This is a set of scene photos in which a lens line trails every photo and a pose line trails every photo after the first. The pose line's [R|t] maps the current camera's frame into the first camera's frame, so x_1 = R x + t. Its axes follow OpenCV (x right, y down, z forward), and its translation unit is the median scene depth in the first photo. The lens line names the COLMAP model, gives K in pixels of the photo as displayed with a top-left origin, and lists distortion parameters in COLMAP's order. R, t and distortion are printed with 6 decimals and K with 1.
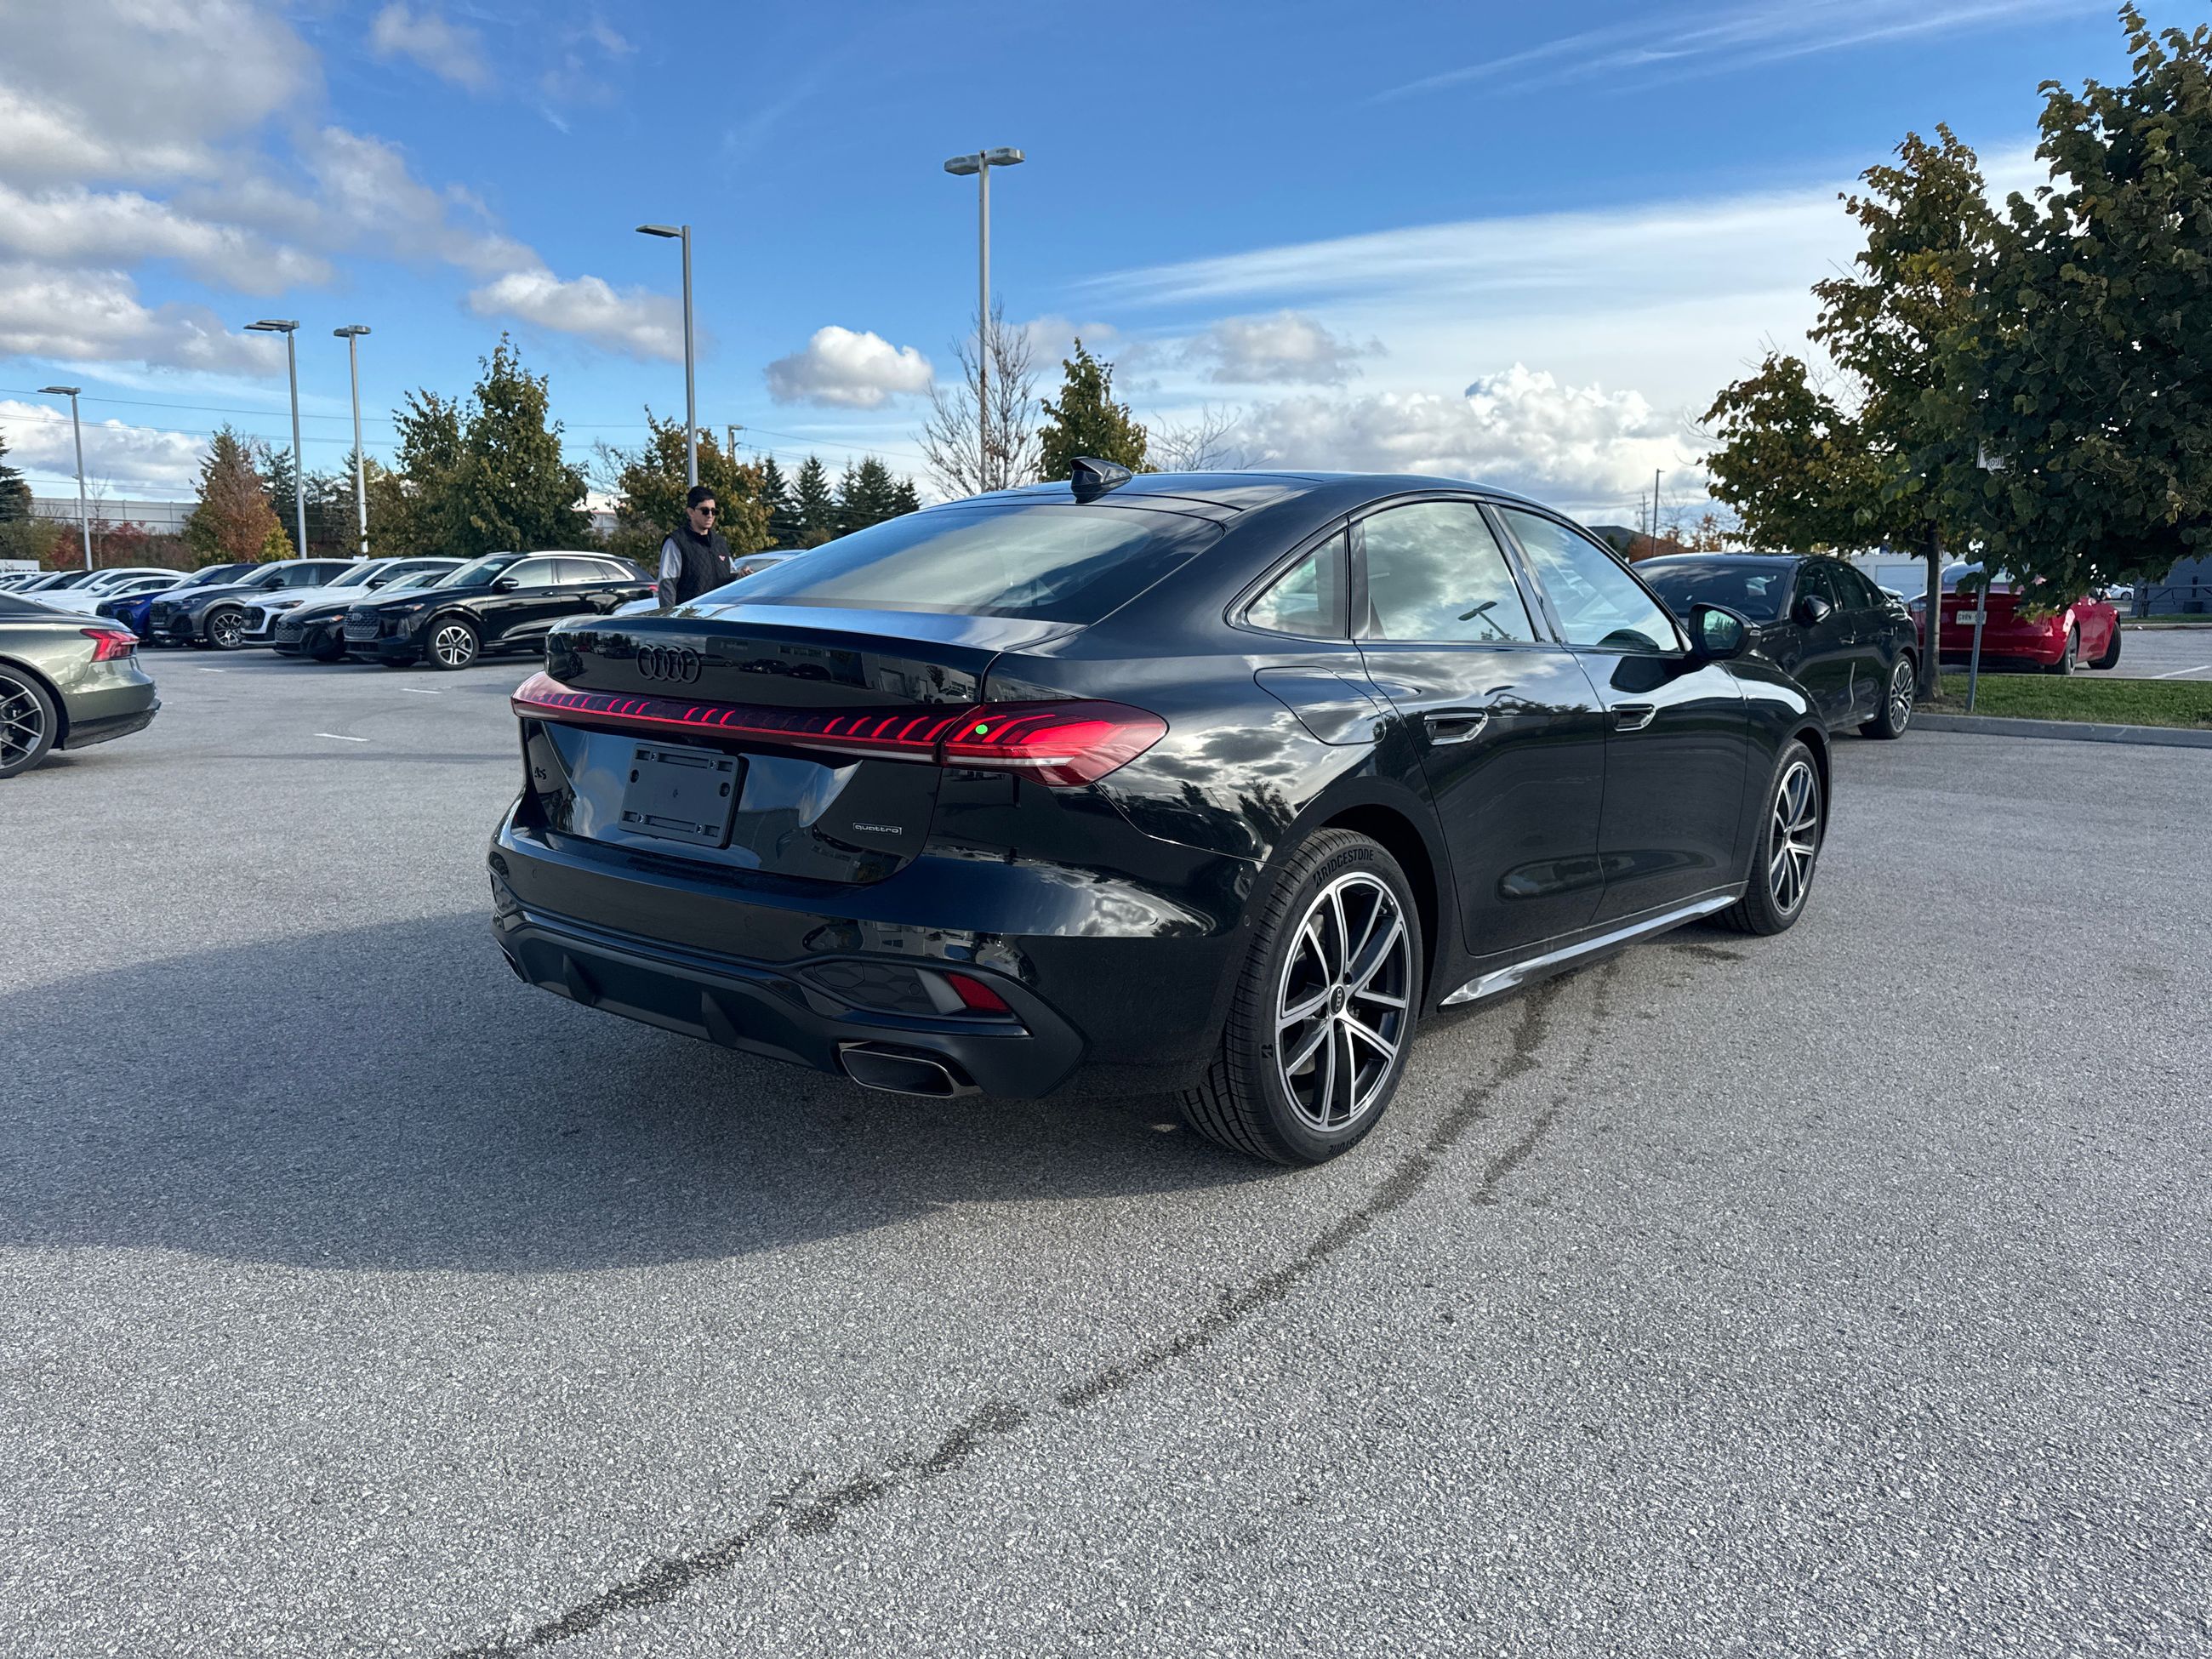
lens RADIAL K [[1574.3, 0, 1117.9], [0, 1574.3, 844.3], [0, 0, 1]] dist [0.074427, -0.080738]
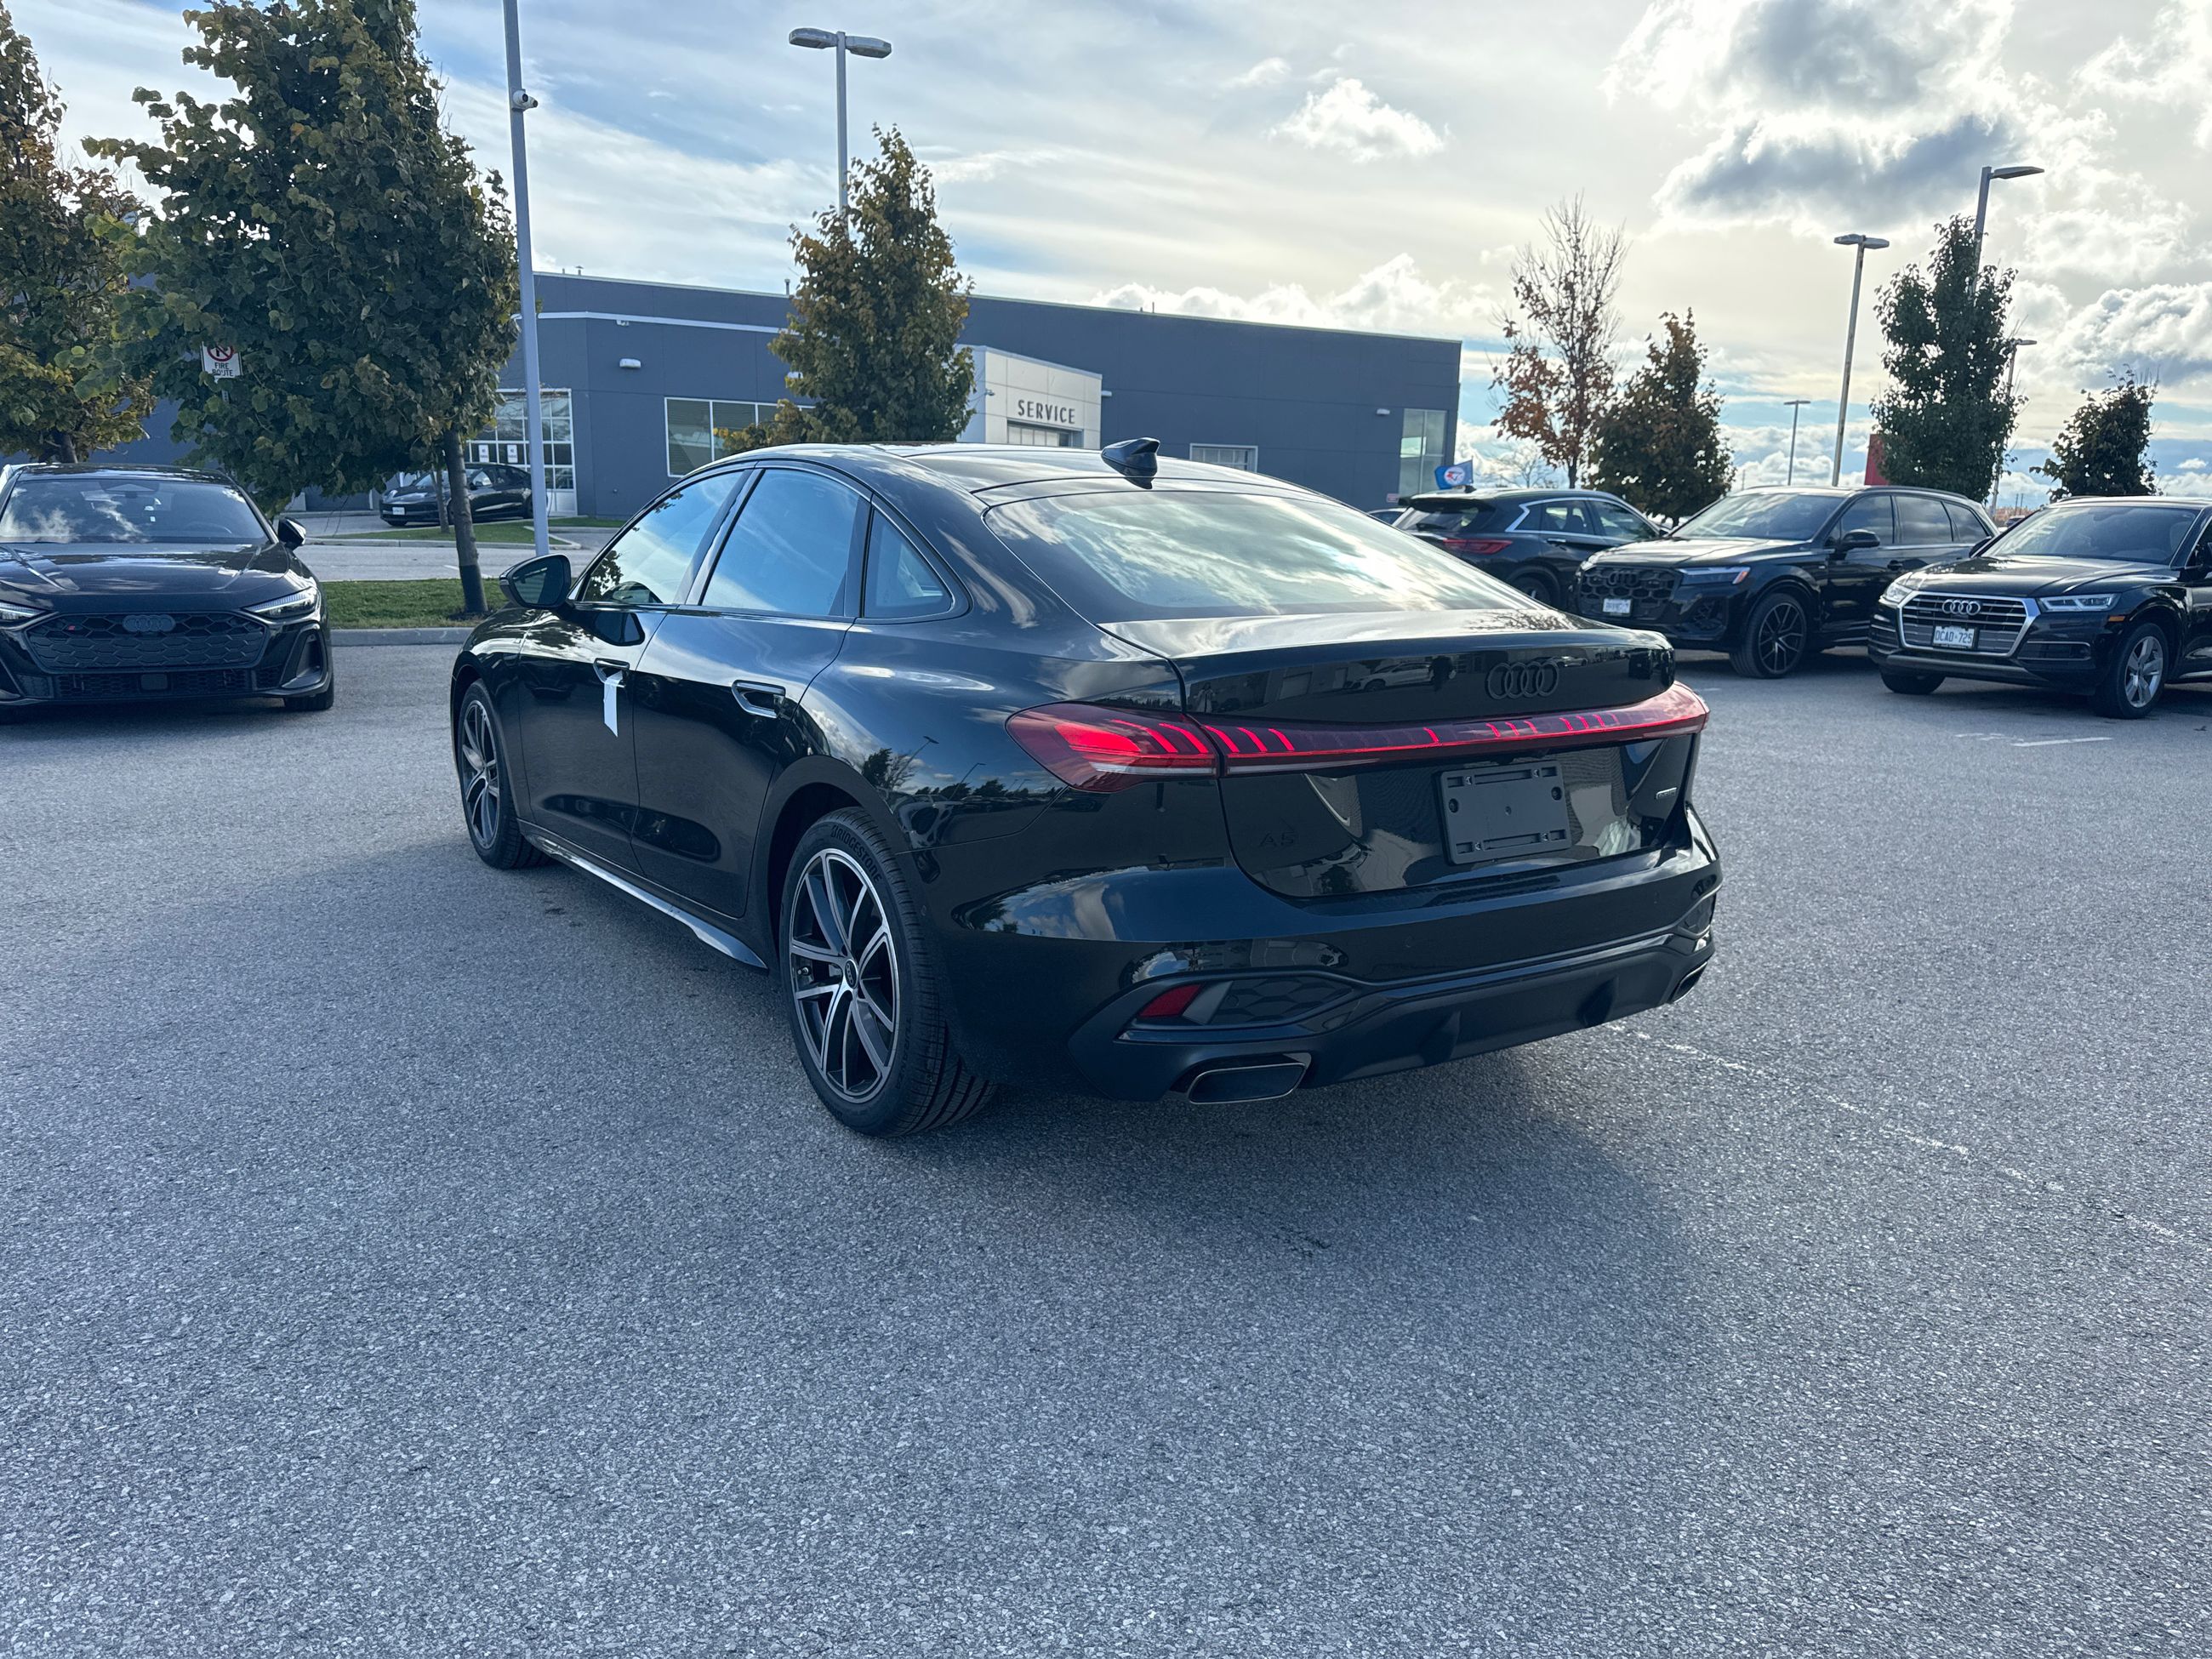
lens RADIAL K [[1563.9, 0, 1086.8], [0, 1563.9, 843.7], [0, 0, 1]] dist [0.040045, -0.048508]
pose [[0.305306, -0.200839, 0.930834, -0.256825], [0.134038, 0.976837, 0.166801, -0.042588], [-0.942774, 0.073842, 0.325154, 0.189281]]
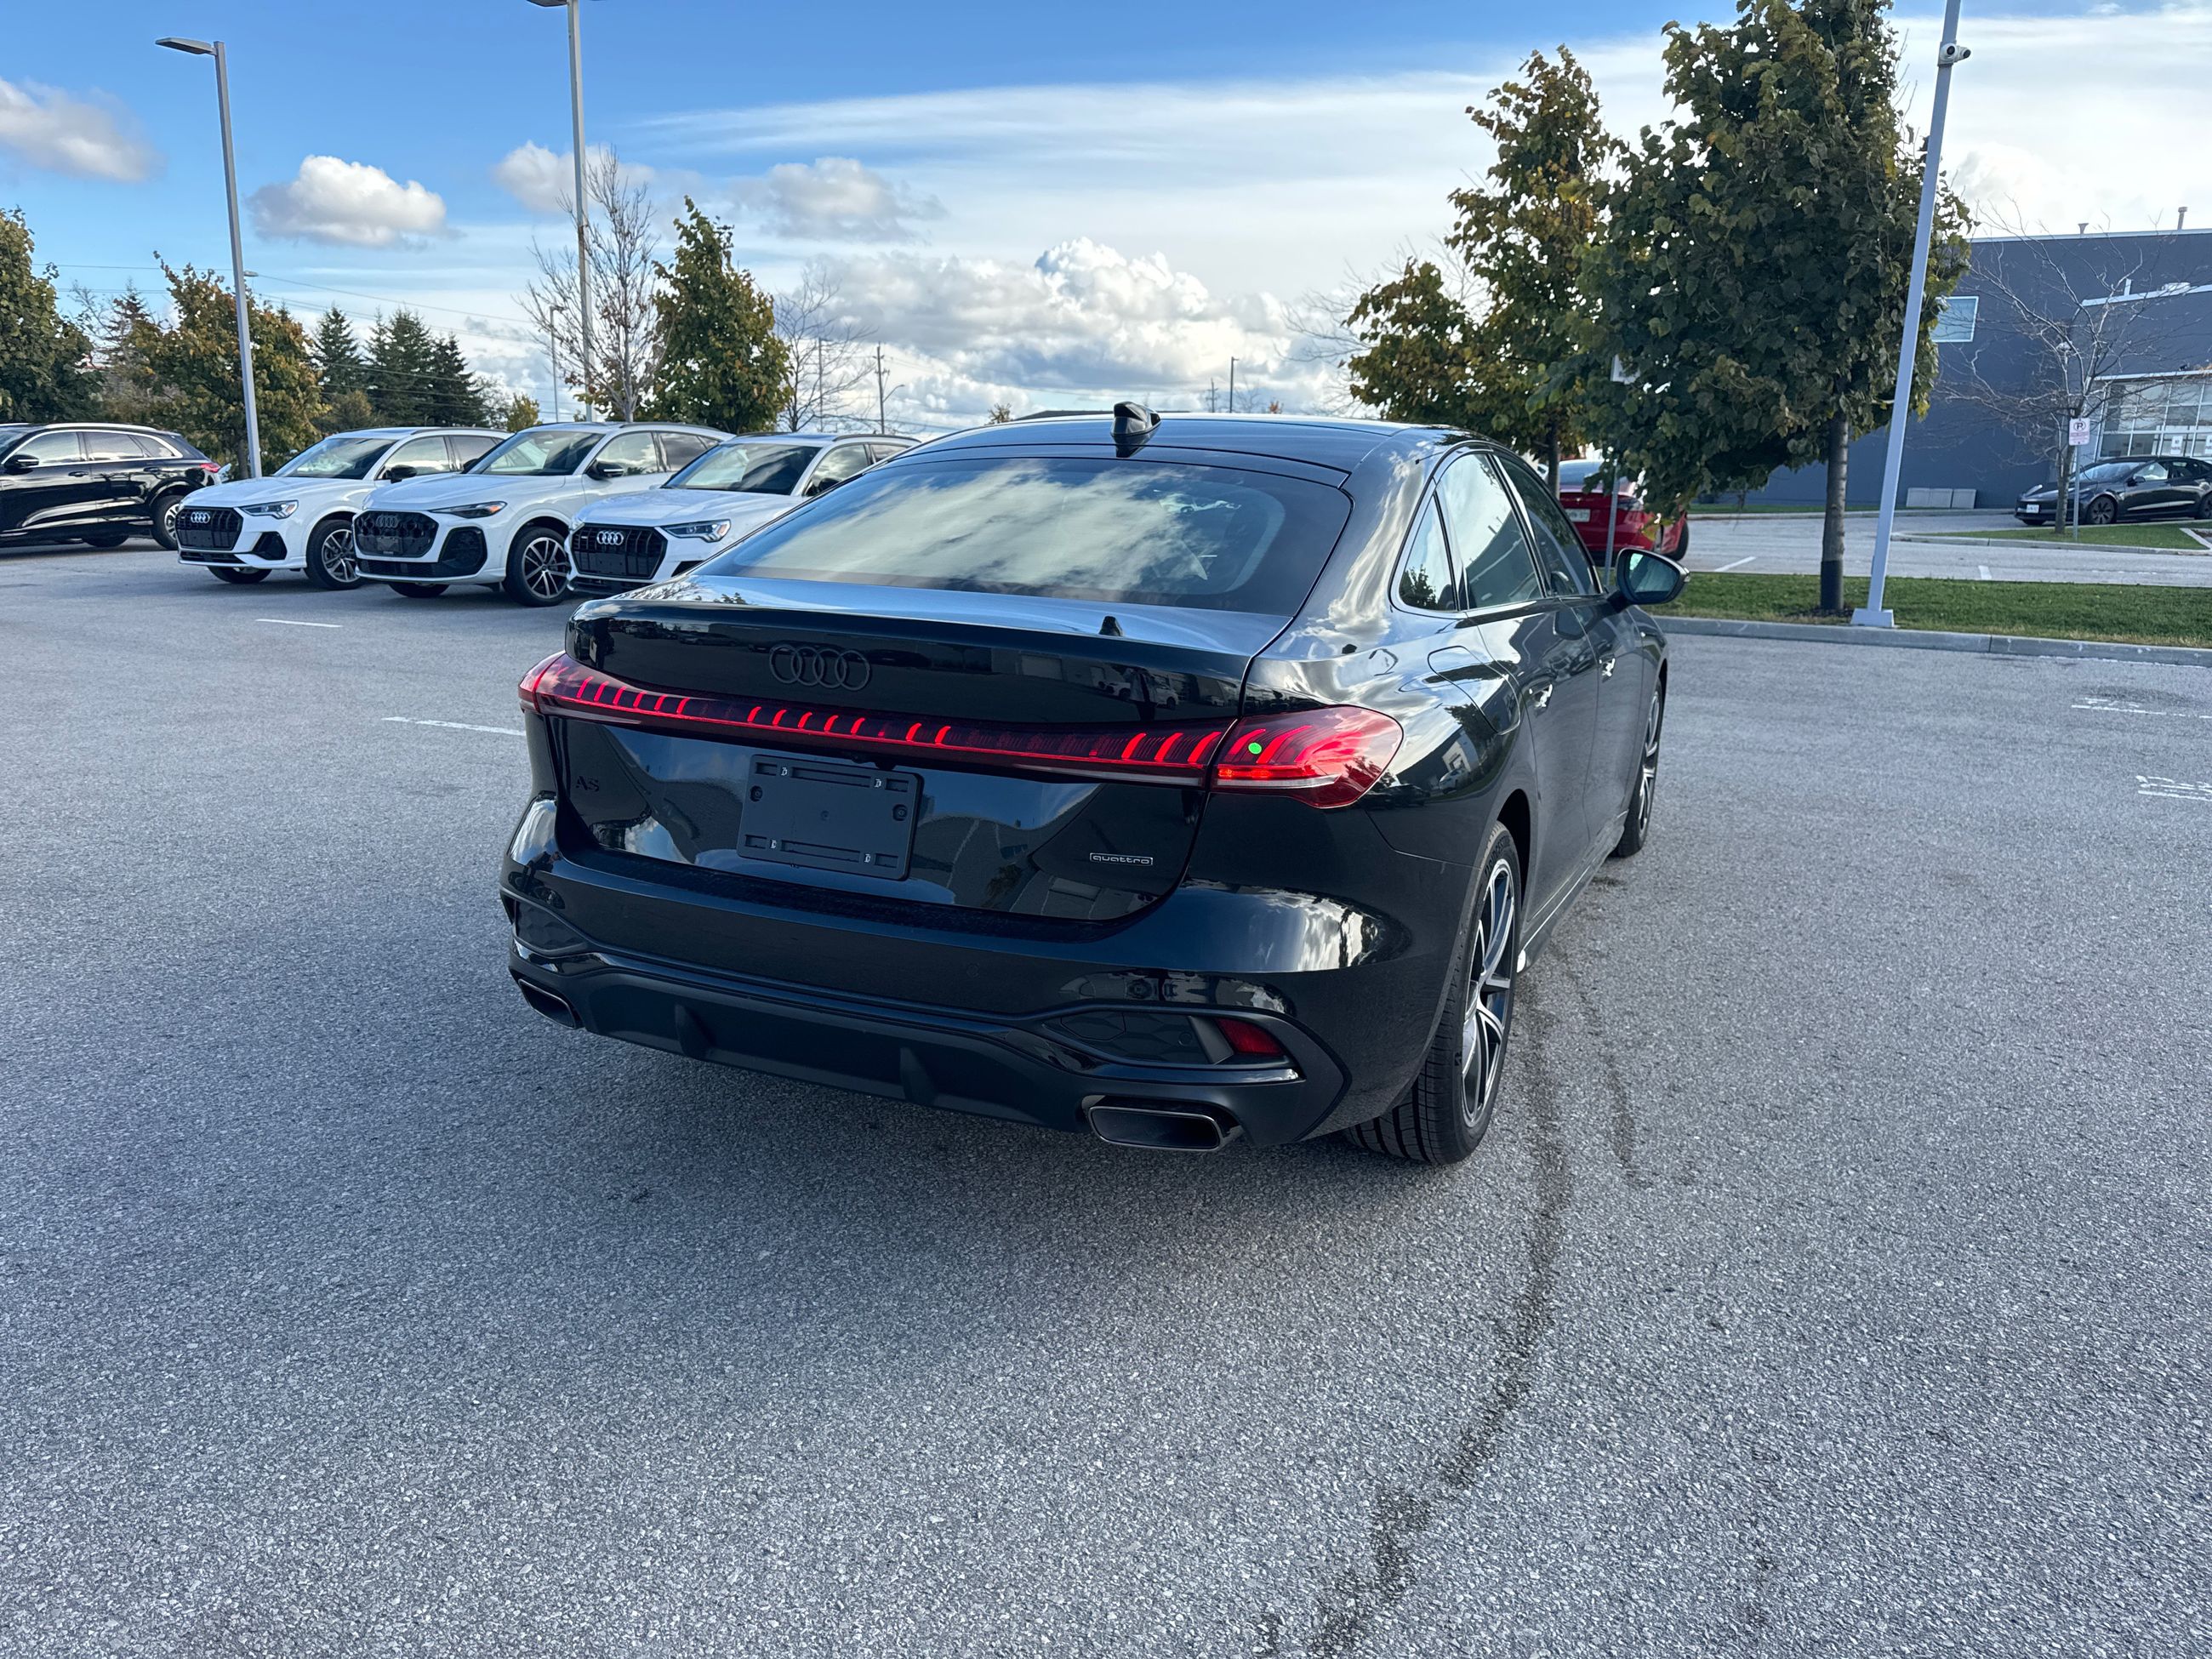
lens RADIAL K [[1599.6, 0, 1119.5], [0, 1599.6, 821.1], [0, 0, 1]] dist [0.037209, -0.041201]
pose [[0.966720, -0.042747, 0.252239, -0.067218], [0.027883, 0.997673, 0.062214, -0.015357], [-0.254311, -0.053111, 0.965663, 0.023439]]
